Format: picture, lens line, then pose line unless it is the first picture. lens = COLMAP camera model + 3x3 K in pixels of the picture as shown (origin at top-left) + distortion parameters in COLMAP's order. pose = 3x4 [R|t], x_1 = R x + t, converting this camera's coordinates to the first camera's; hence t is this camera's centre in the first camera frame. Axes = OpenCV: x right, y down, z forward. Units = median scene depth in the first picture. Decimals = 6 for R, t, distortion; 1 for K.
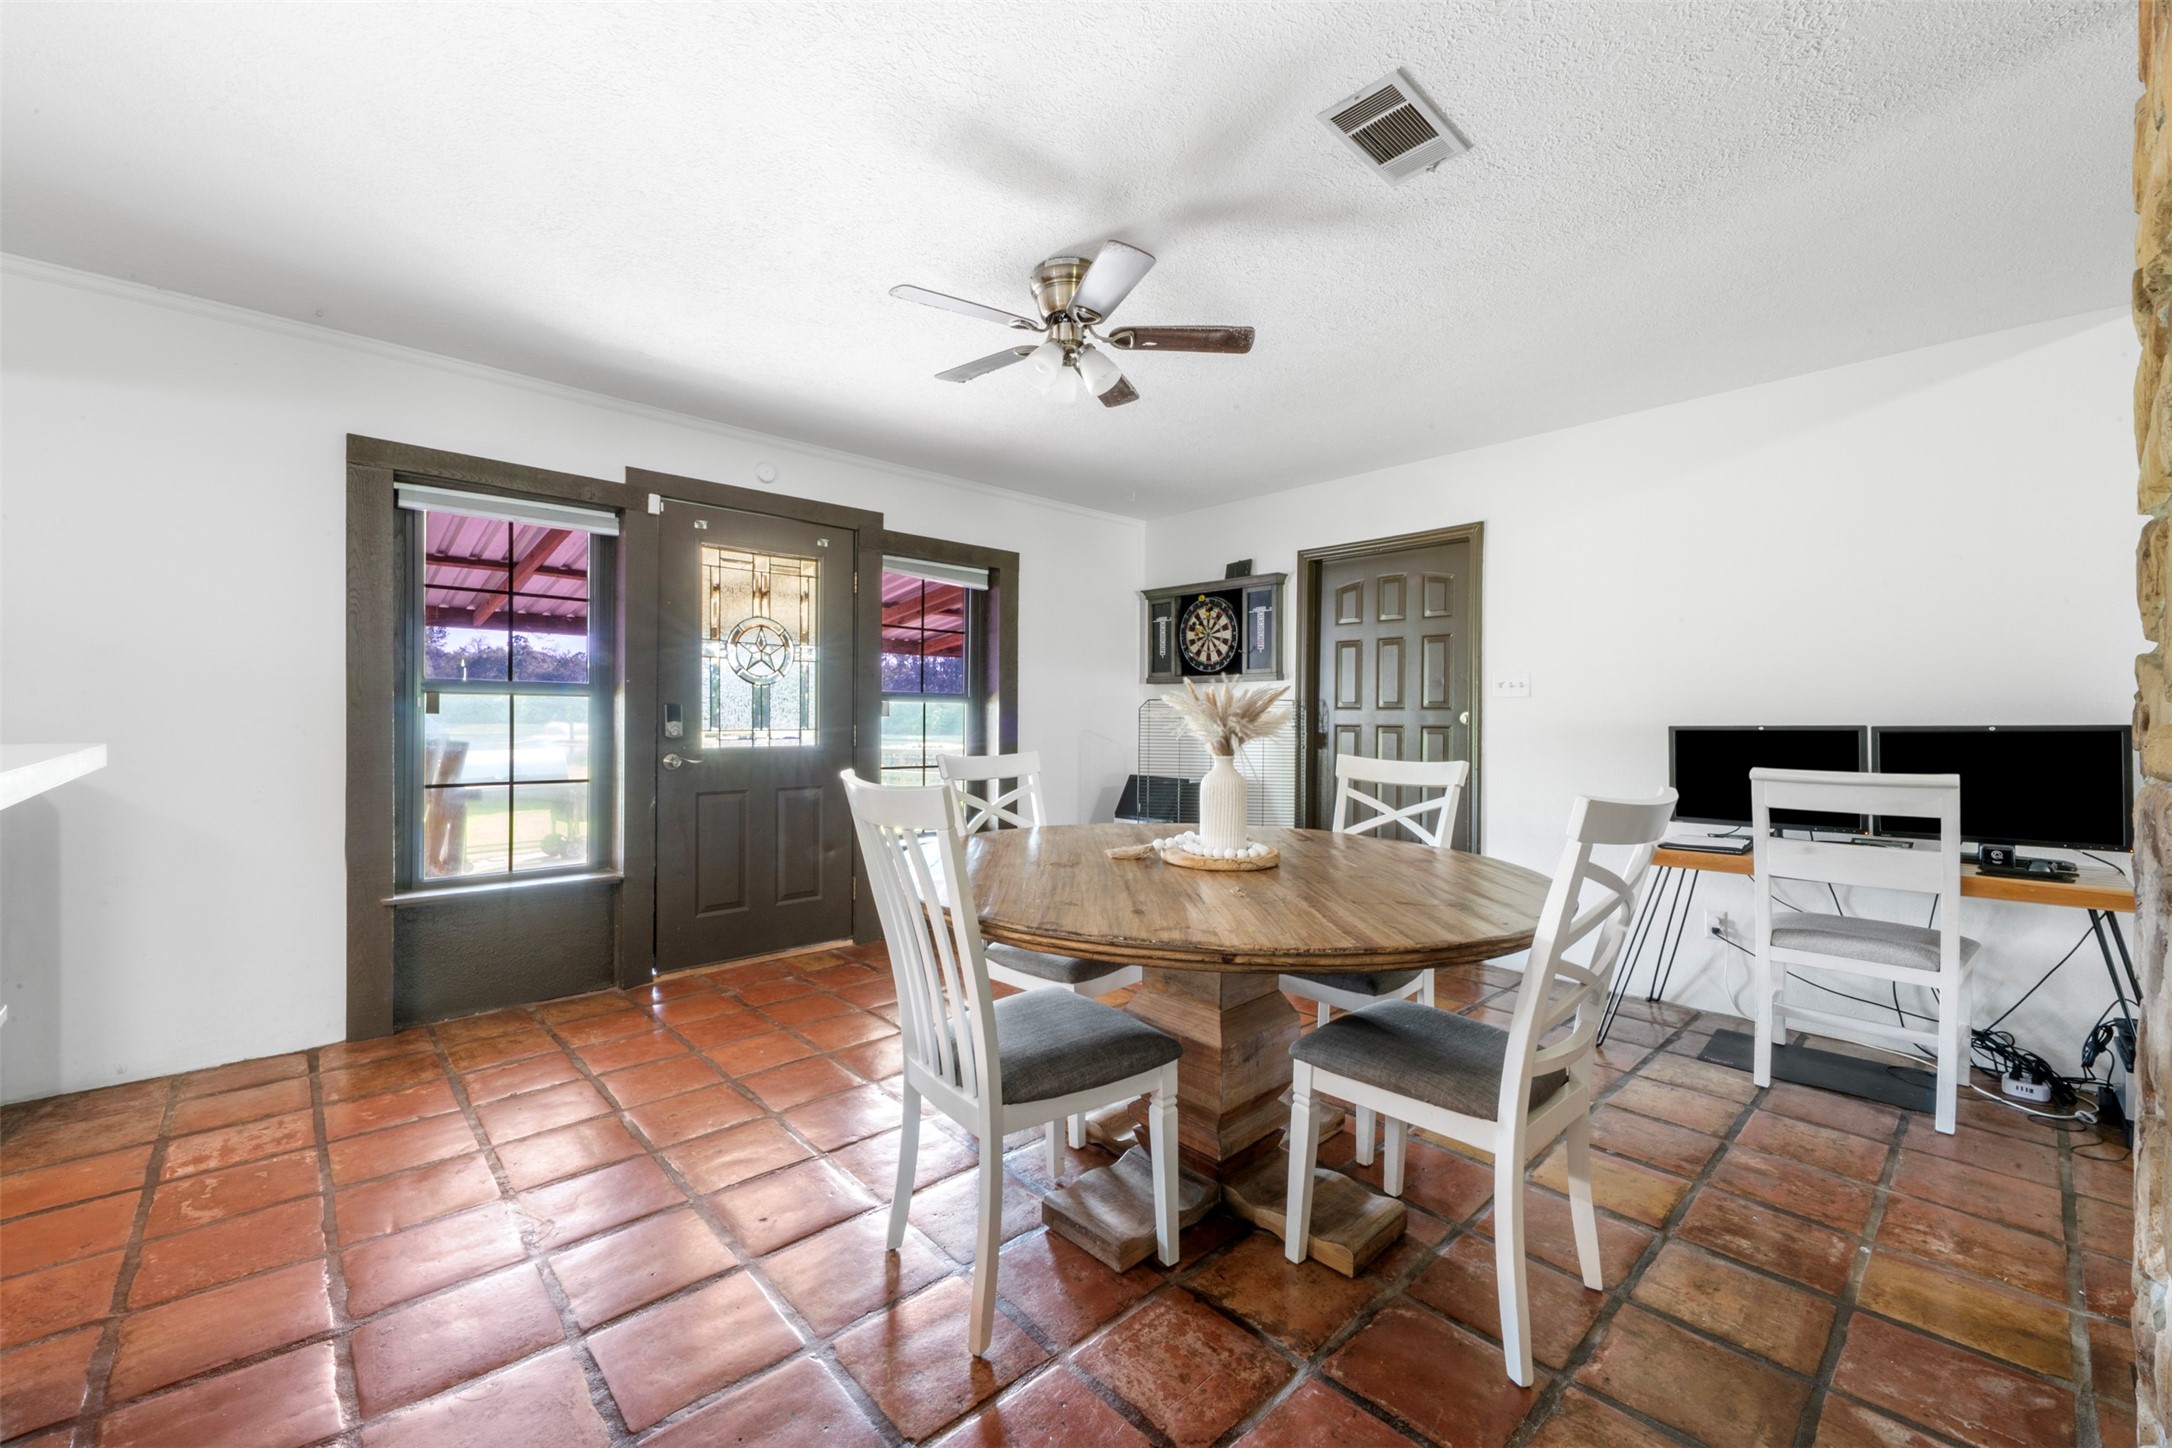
lens RADIAL K [[871.3, 0, 1101.4], [0, 871.3, 721.1], [0, 0, 1]] dist [0.008881, 0.000355]
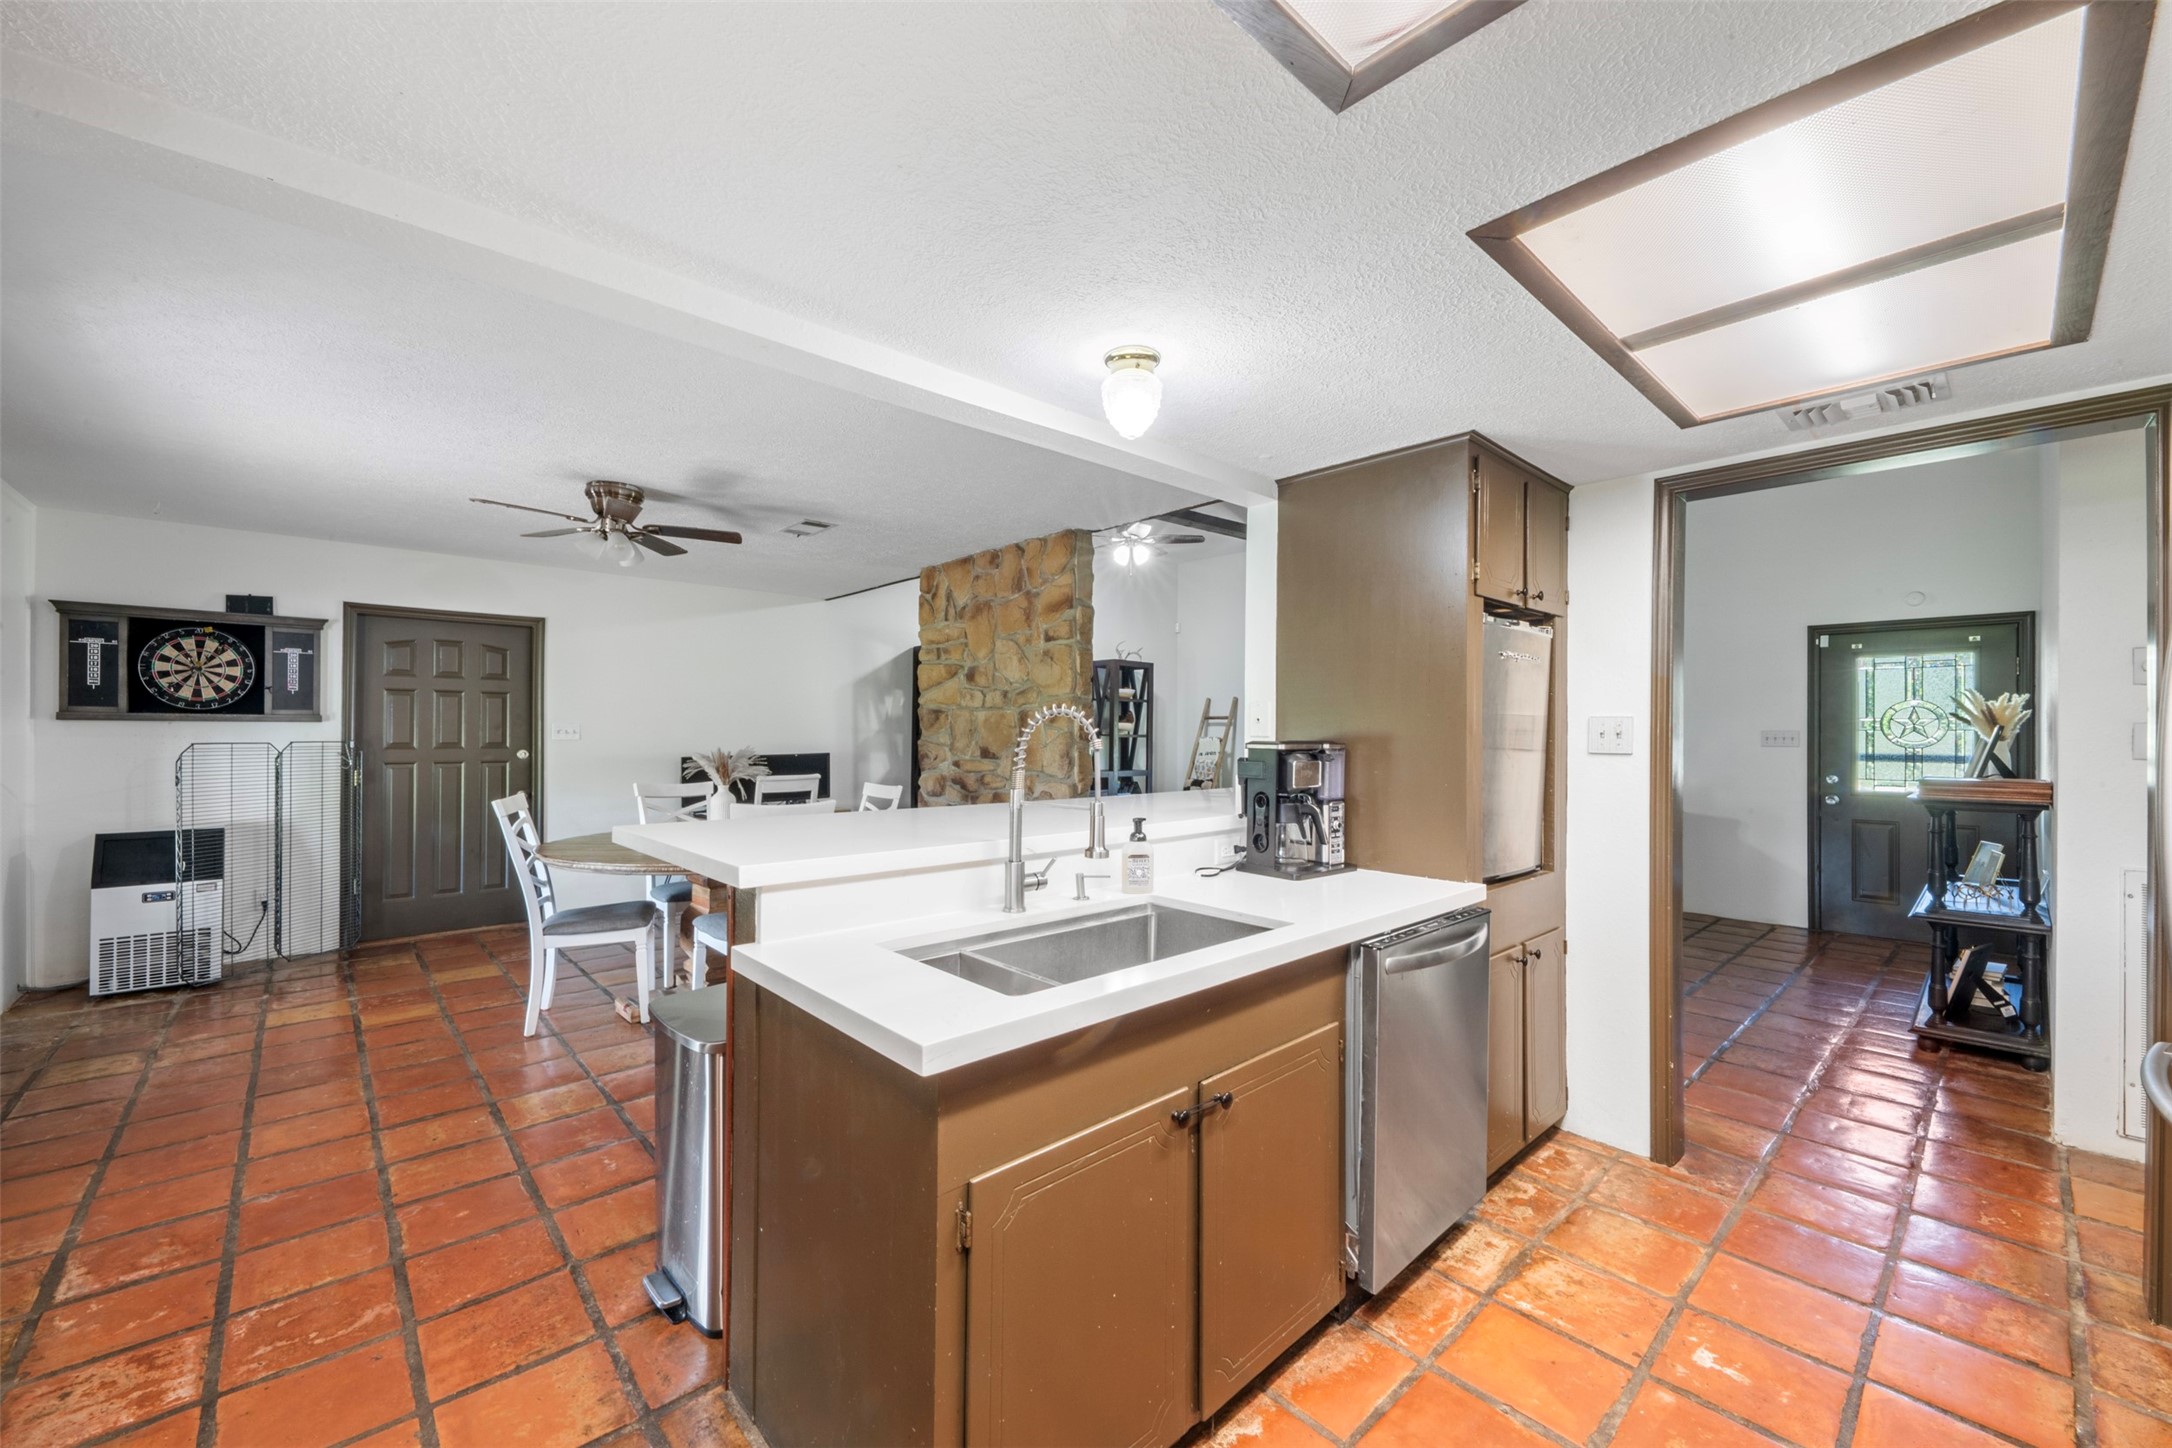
lens RADIAL K [[871.3, 0, 1096.0], [0, 871.3, 725.7], [0, 0, 1]] dist [0.008881, 0.000355]
pose [[-0.009147, 0.001448, 0.999957, -0.827225], [-0.001065, 0.999998, -0.001458, -0.041031], [-0.999958, -0.001078, -0.009146, 0.082209]]
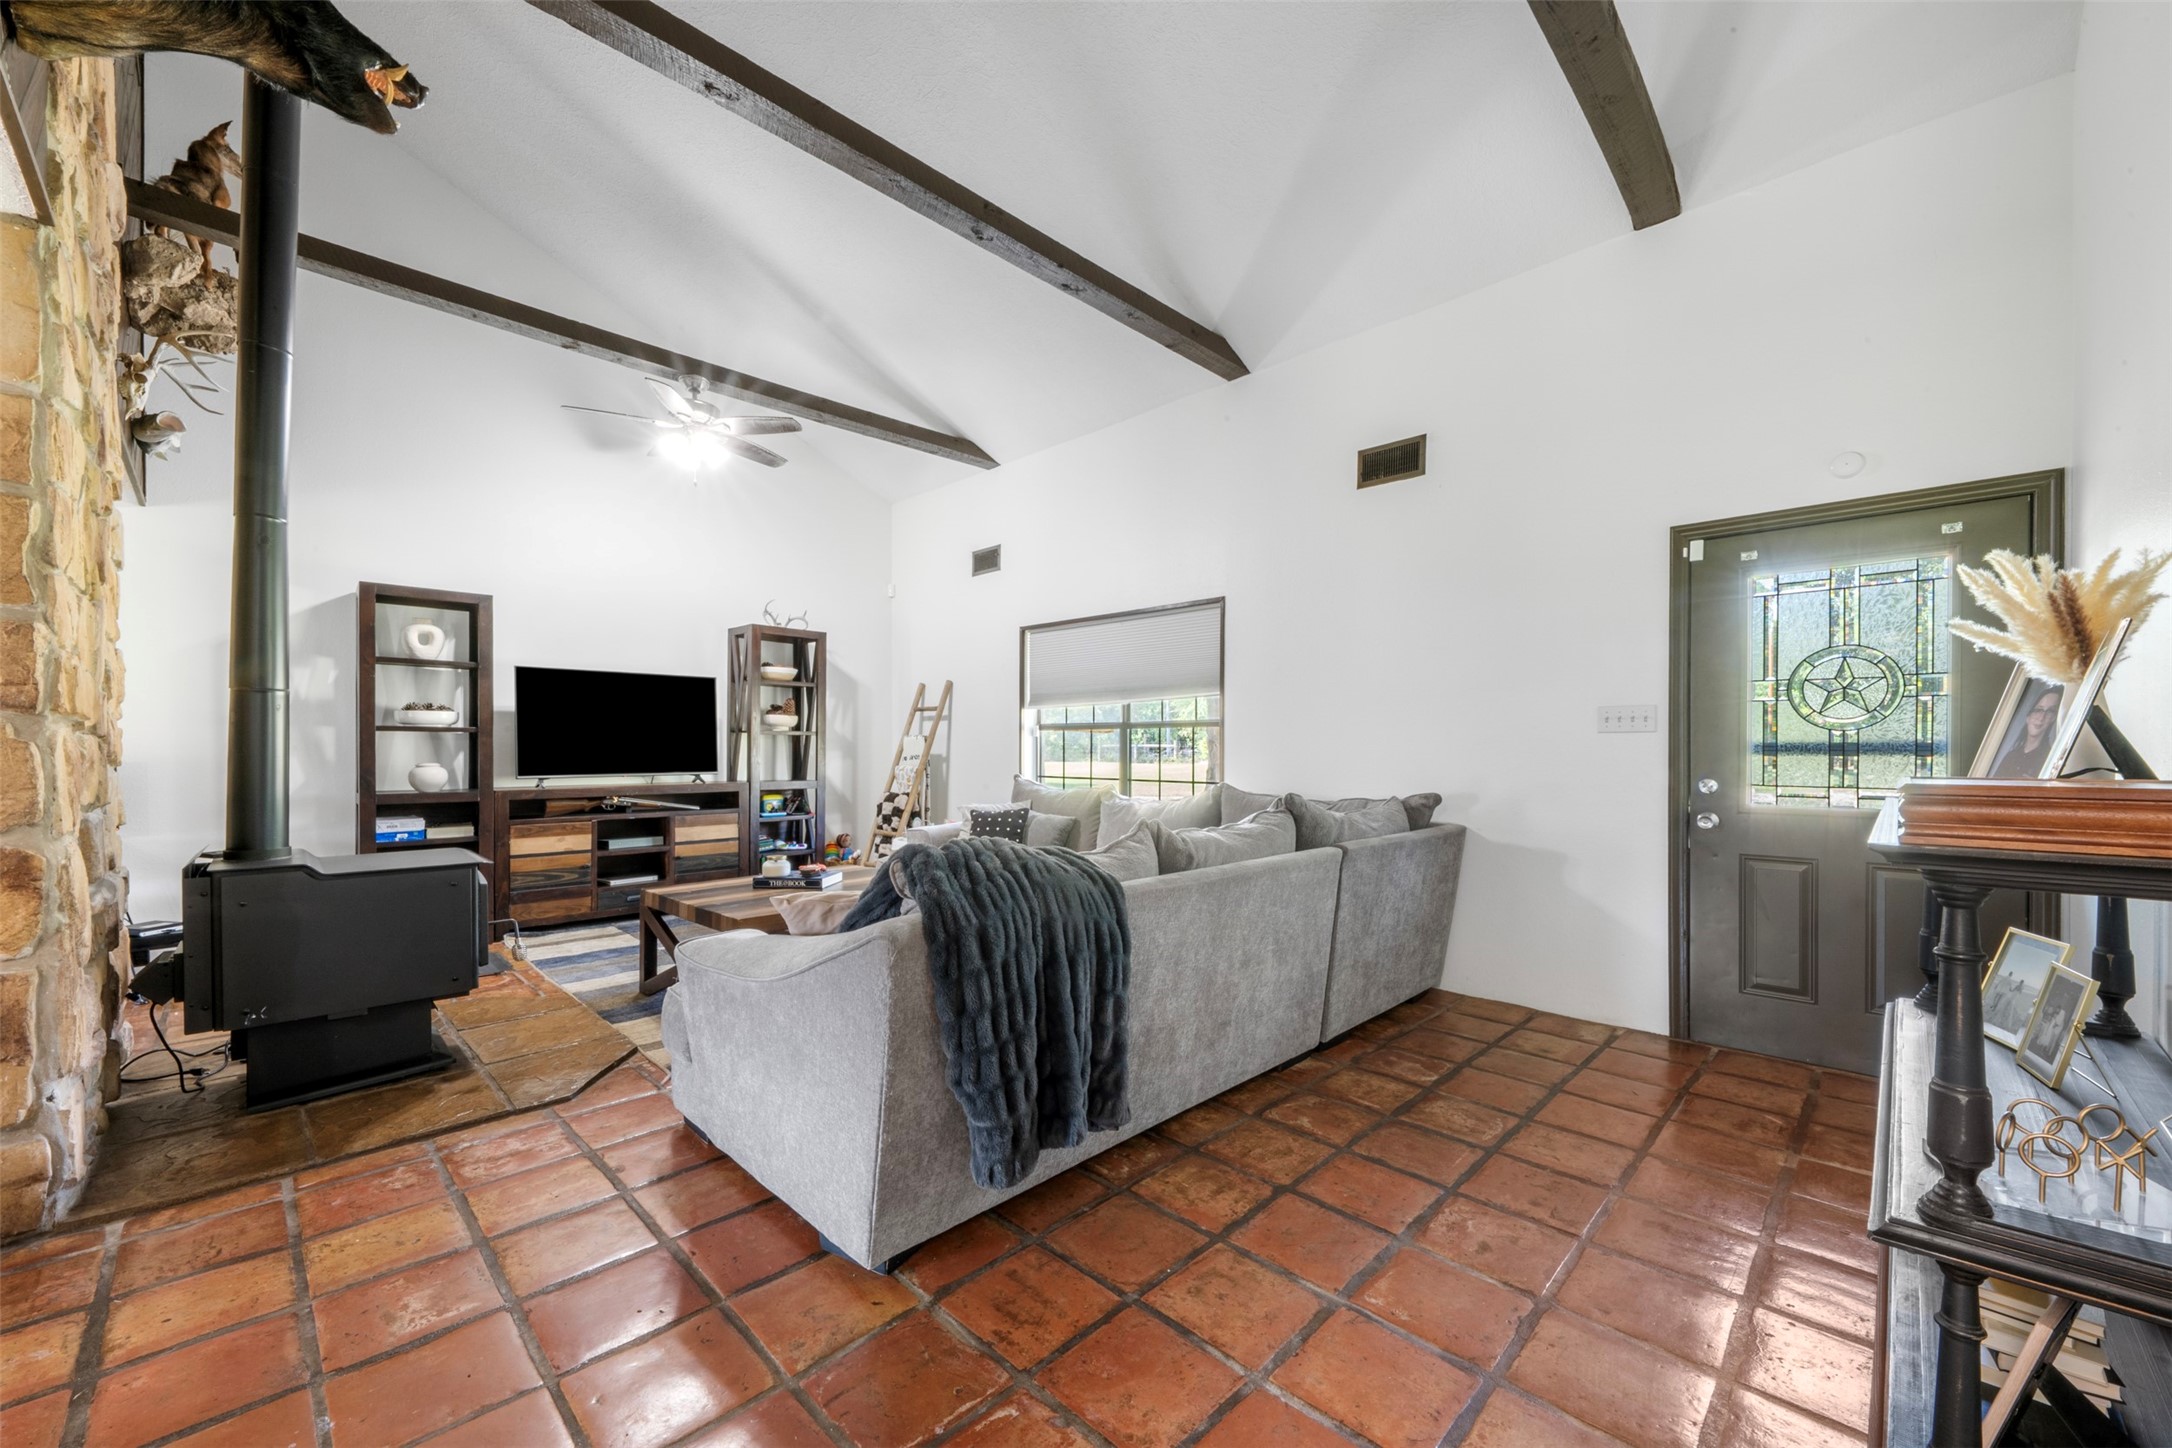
lens RADIAL K [[829.2, 0, 1093.6], [0, 829.2, 749.5], [0, 0, 1]] dist [-0.000021, -0.000319]
pose [[-0.041350, -0.012286, 0.999069, -0.256374], [0.004242, 0.999913, 0.012472, -0.009155], [-0.999136, 0.004753, -0.041294, -0.437904]]
